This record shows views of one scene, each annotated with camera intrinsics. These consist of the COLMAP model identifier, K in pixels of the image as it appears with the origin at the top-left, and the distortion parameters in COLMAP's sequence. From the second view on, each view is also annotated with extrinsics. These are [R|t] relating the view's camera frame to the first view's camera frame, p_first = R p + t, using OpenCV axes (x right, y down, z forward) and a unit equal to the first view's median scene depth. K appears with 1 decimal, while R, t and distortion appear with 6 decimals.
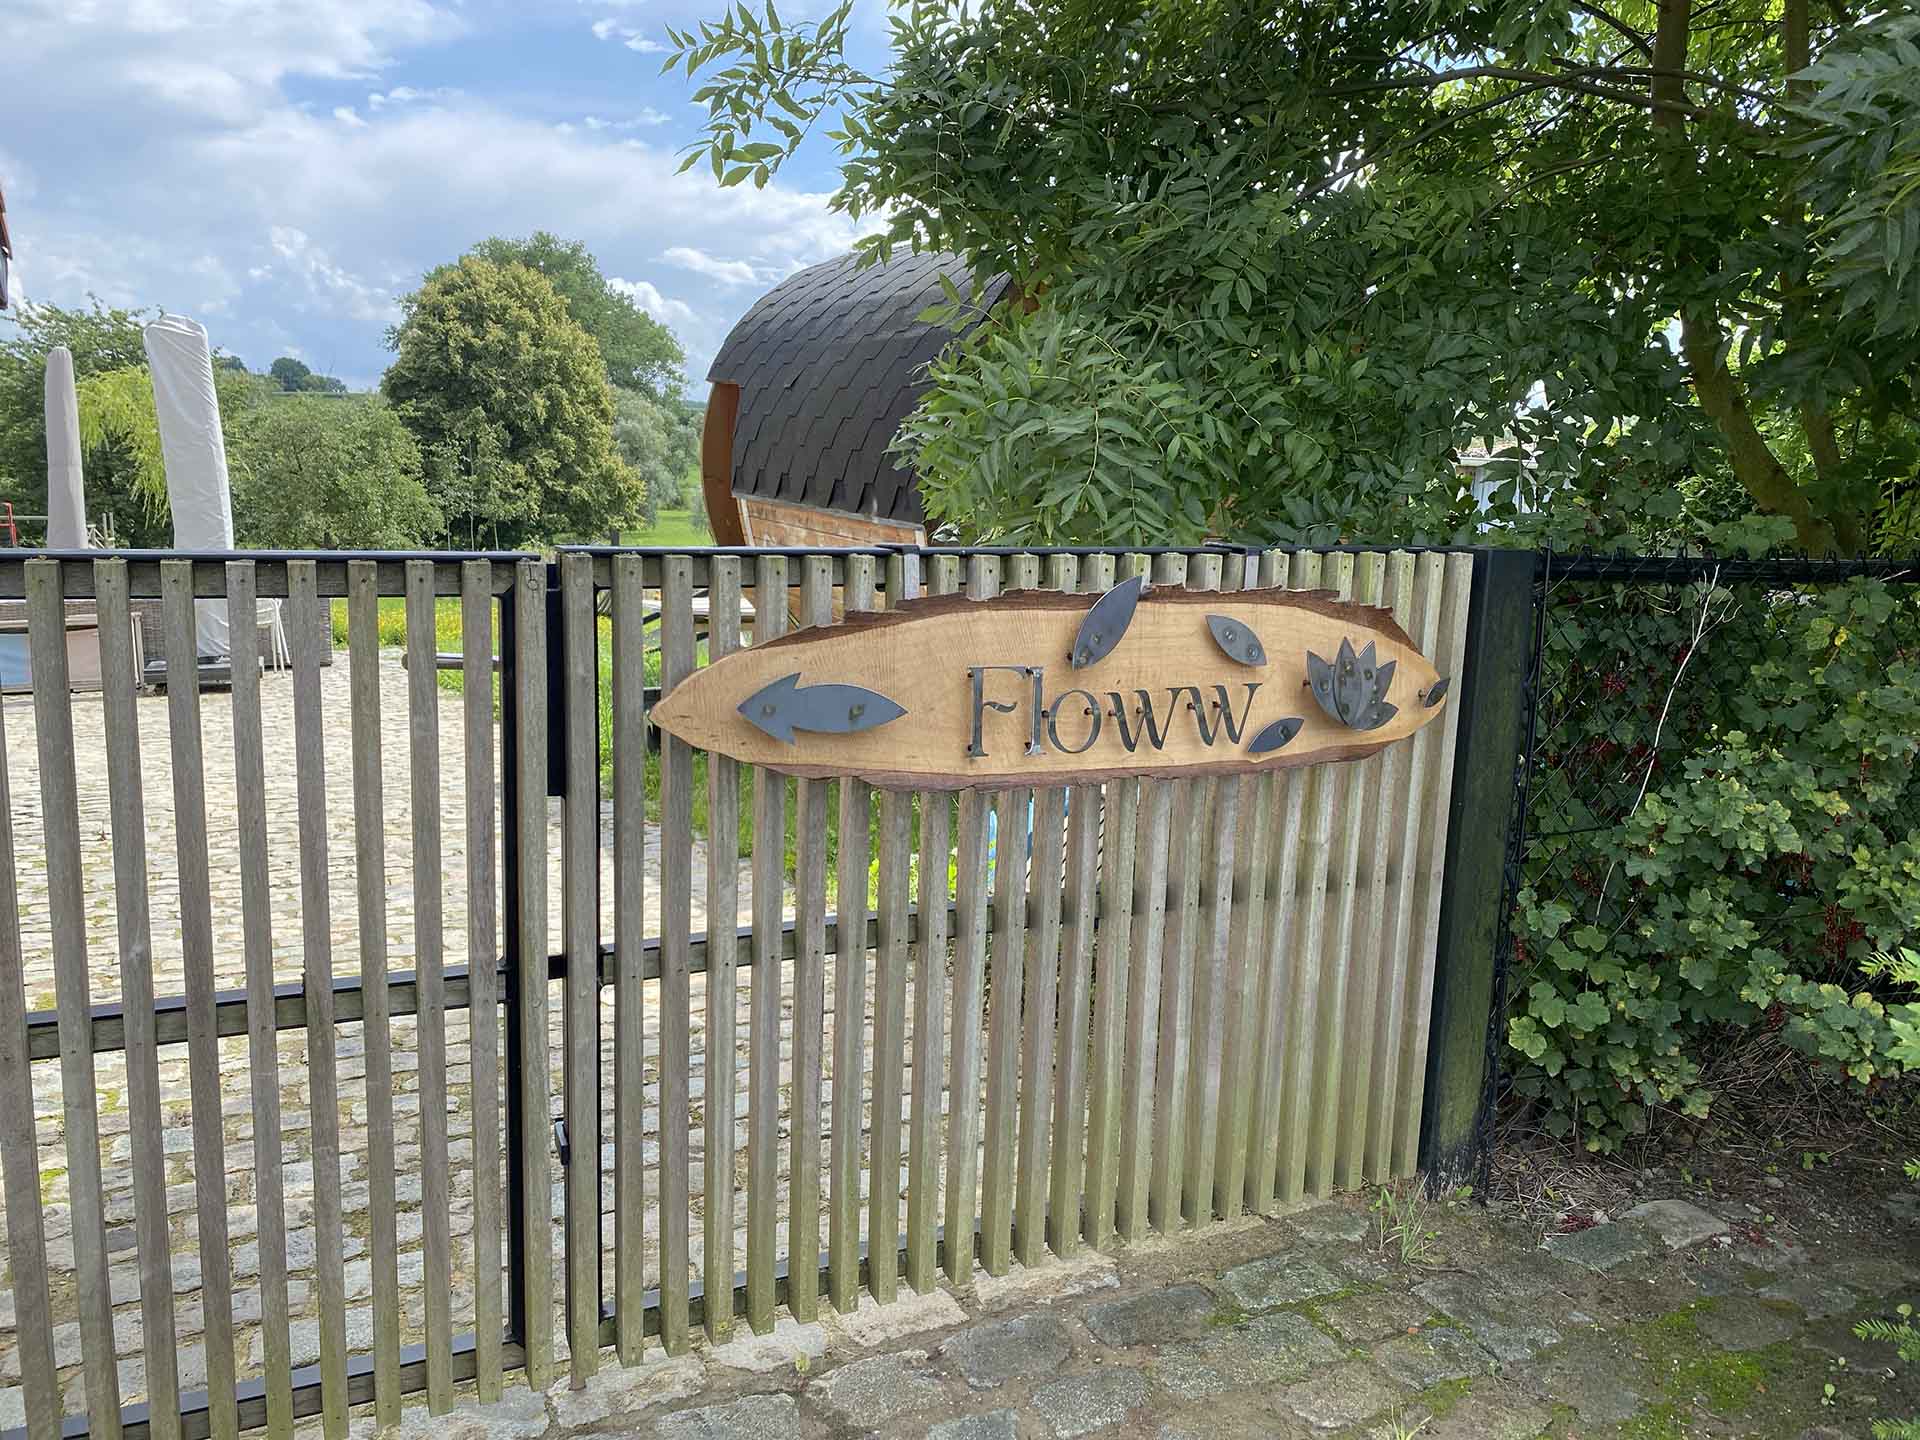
lens RADIAL K [[1478.7, 0, 988.2], [0, 1478.7, 708.7], [0, 0, 1]] dist [0.016714, -0.015791]
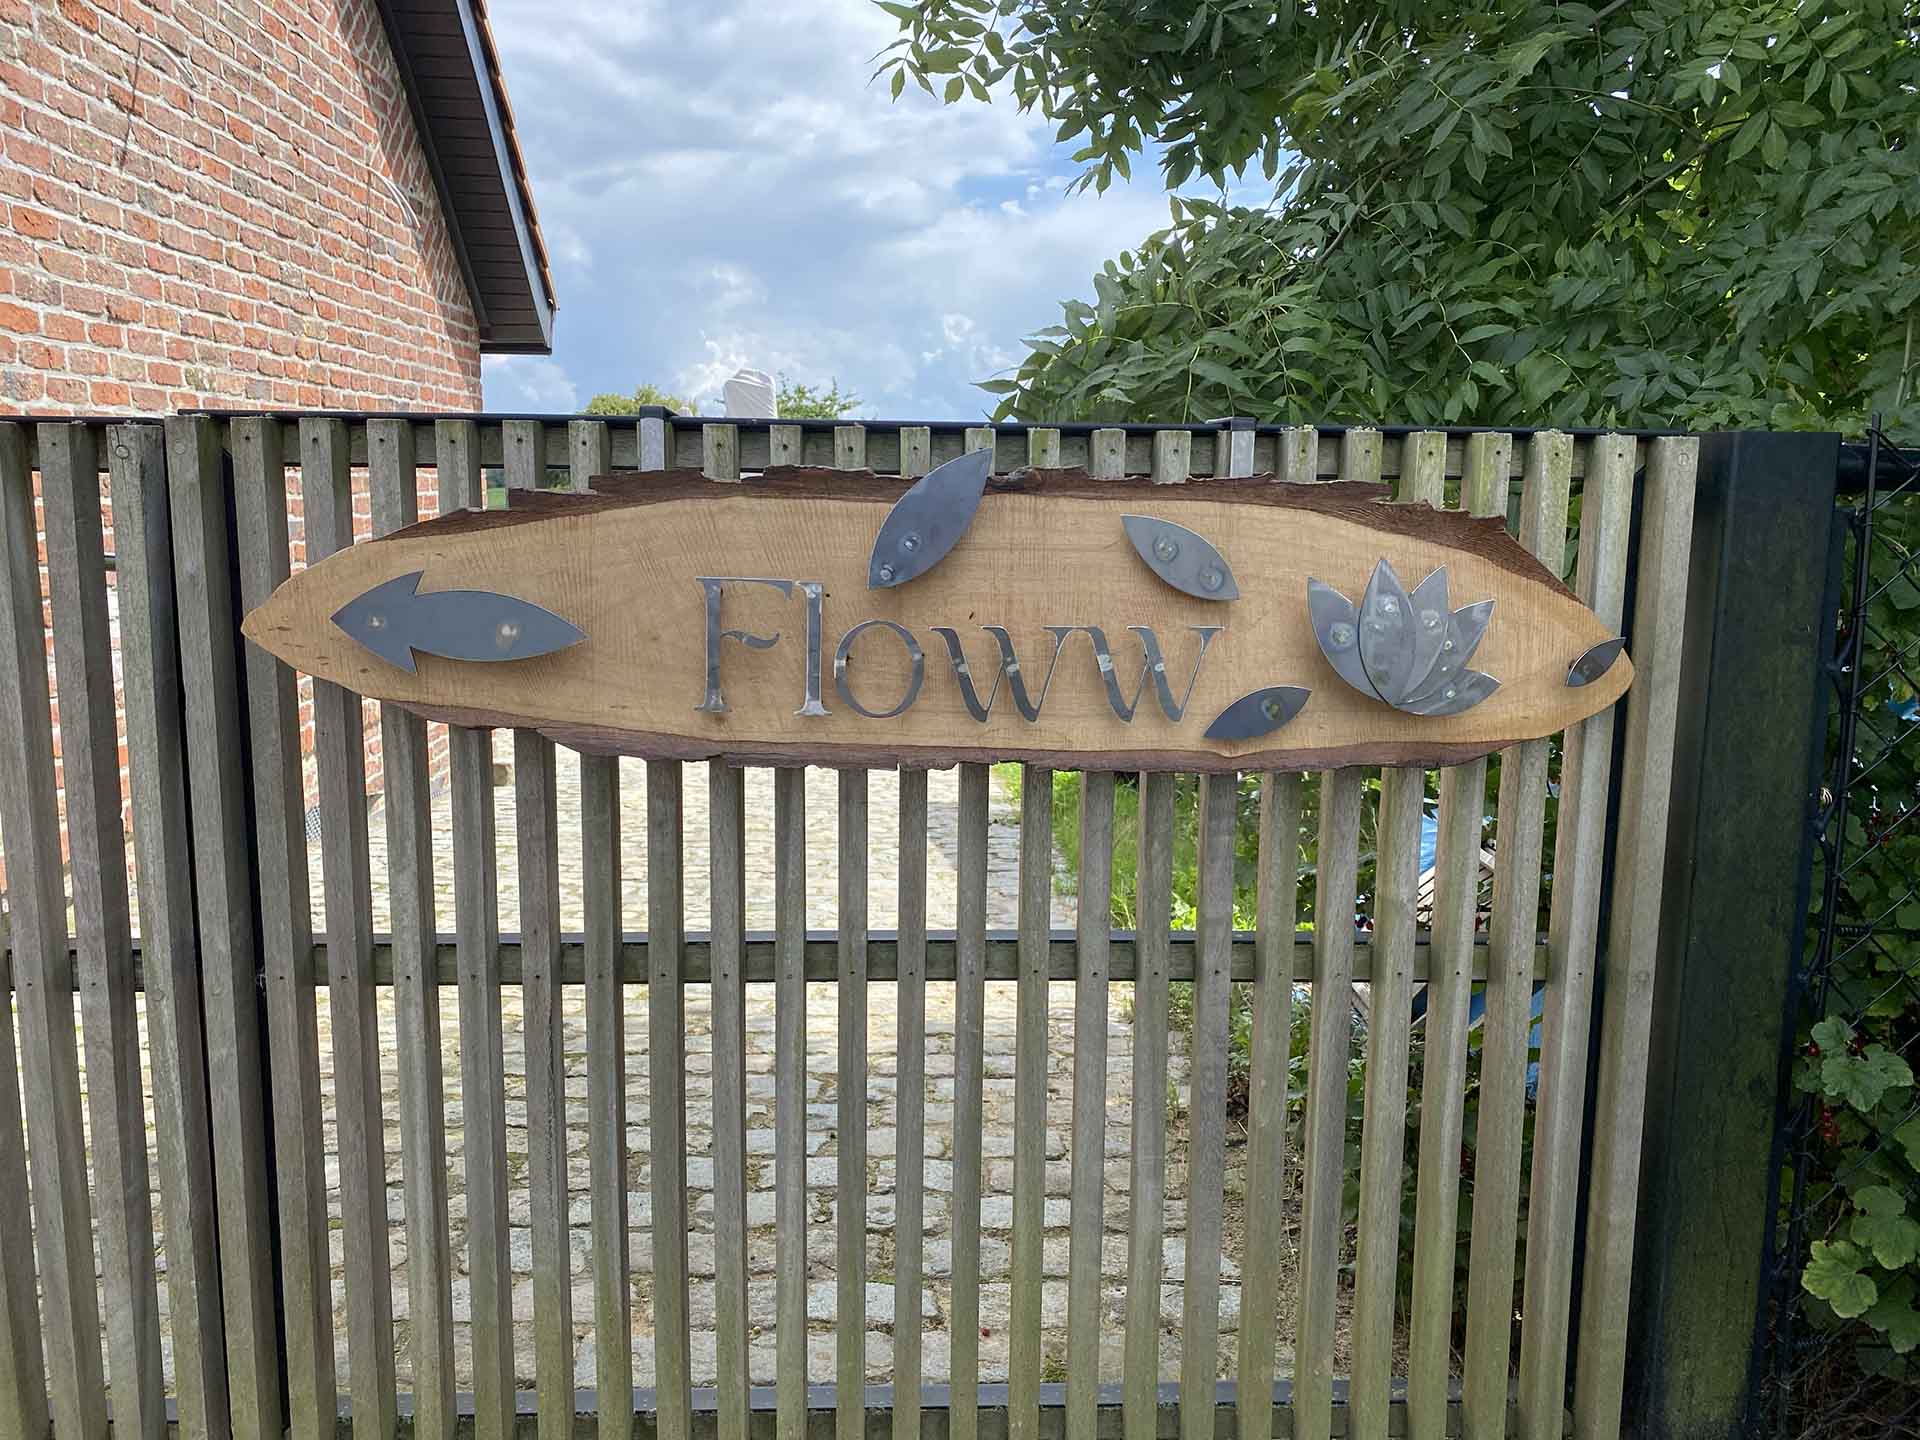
lens RADIAL K [[1478.7, 0, 988.2], [0, 1478.7, 708.7], [0, 0, 1]] dist [0.016714, -0.015791]
pose [[0.915162, 0.036502, -0.401430, 0.333999], [-0.051784, 0.998286, -0.027281, 0.037802], [0.399746, 0.045754, 0.915483, 0.377292]]
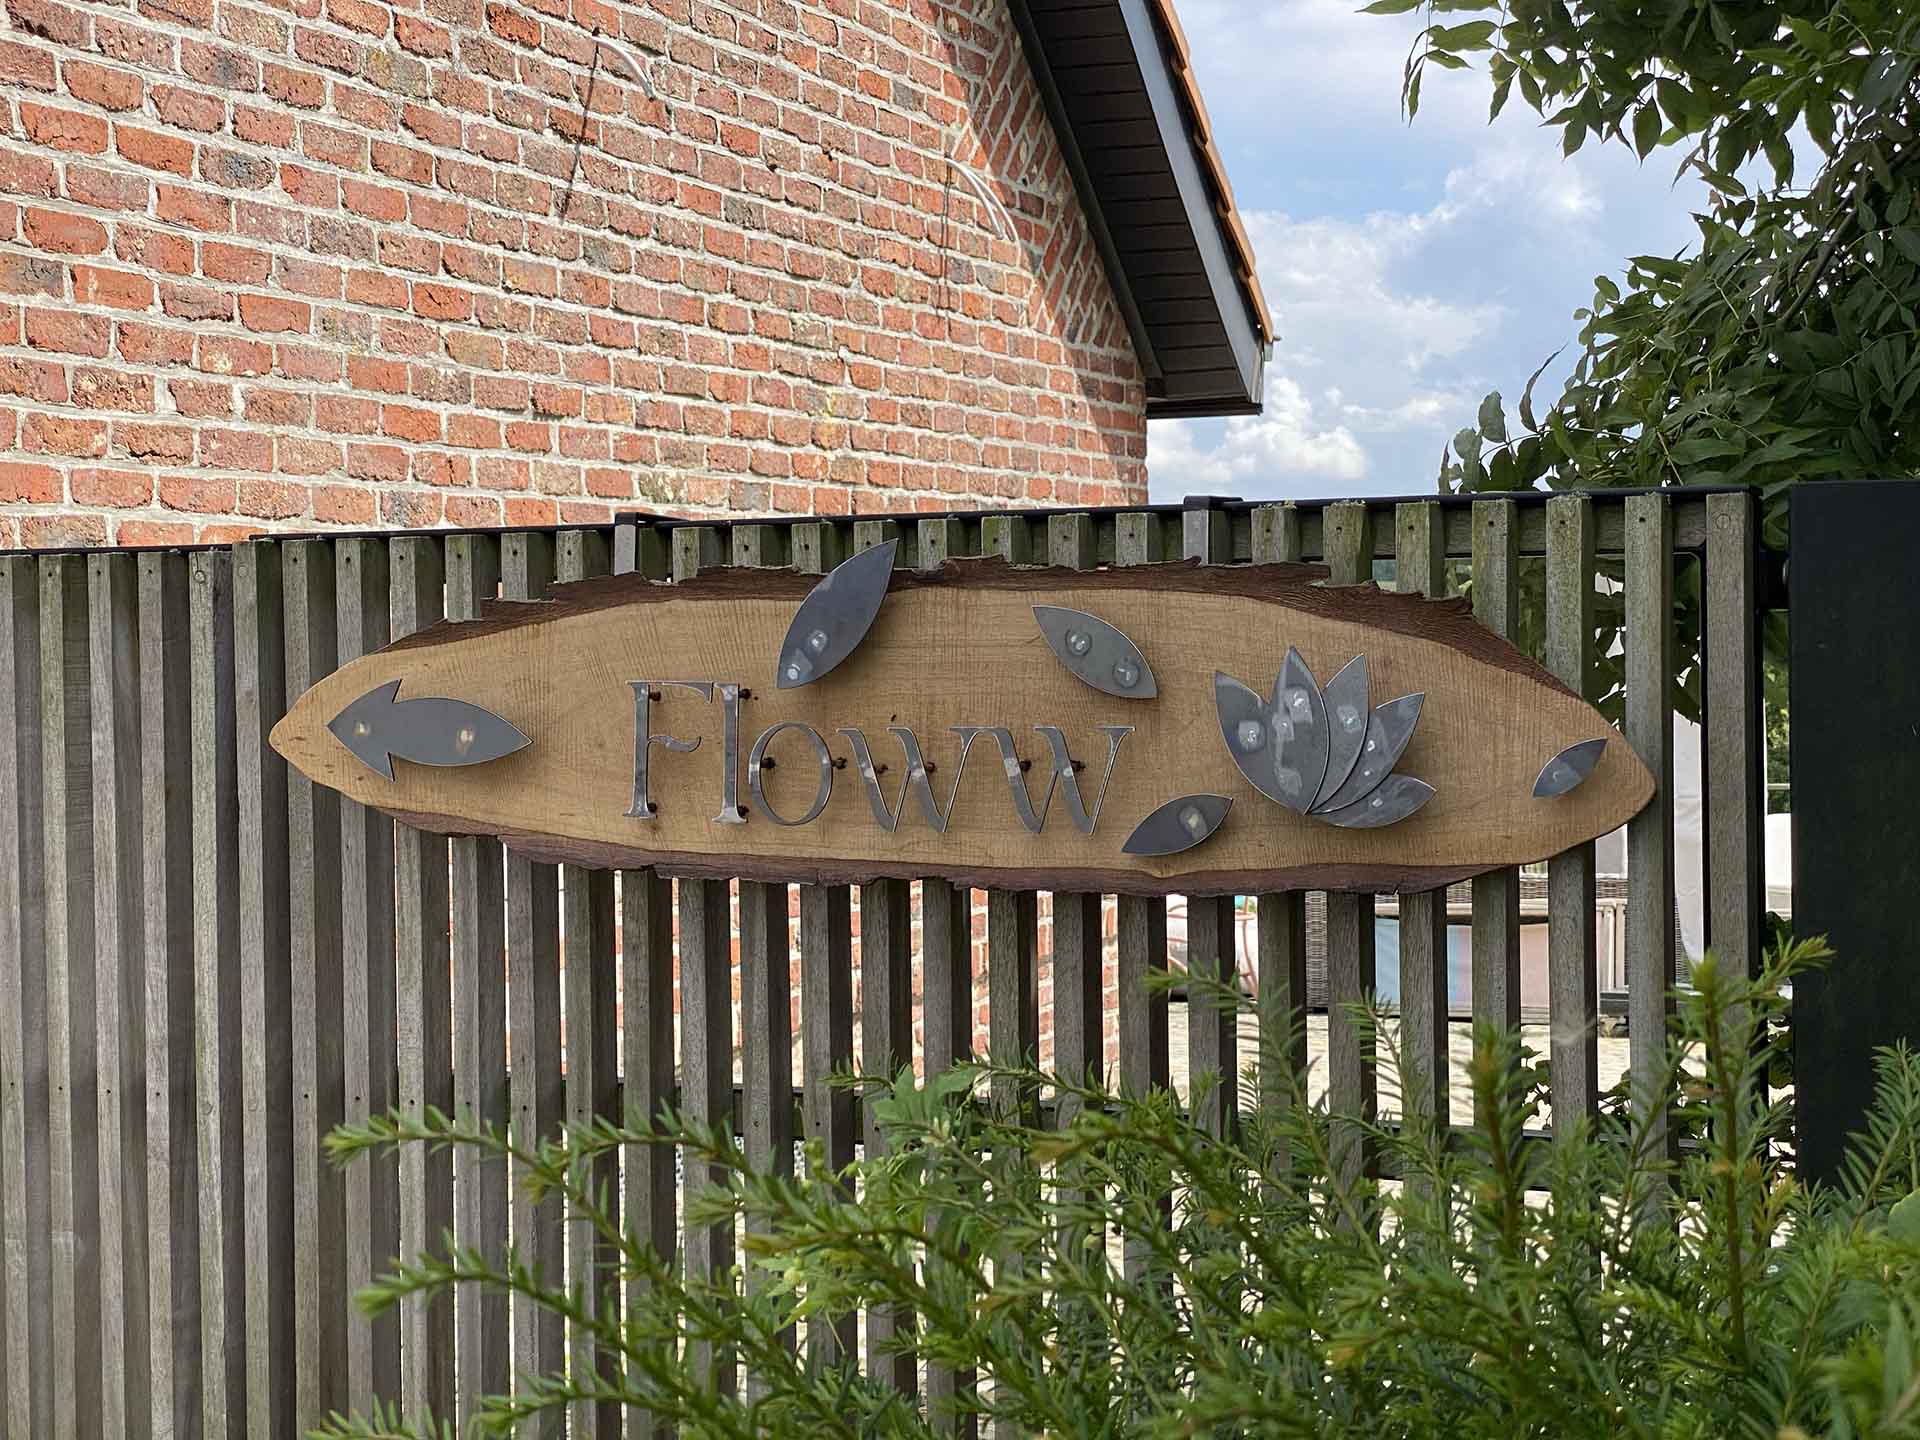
lens RADIAL K [[2851.4, 0, 960.0], [0, 2851.4, 720.0], [0, 0, 1]] dist [0.001315, 1.087797]
pose [[0.638338, -0.020561, -0.769481, 0.936907], [-0.100063, 0.988945, -0.109435, 0.100435], [0.763224, 0.146853, 0.629224, 0.263562]]
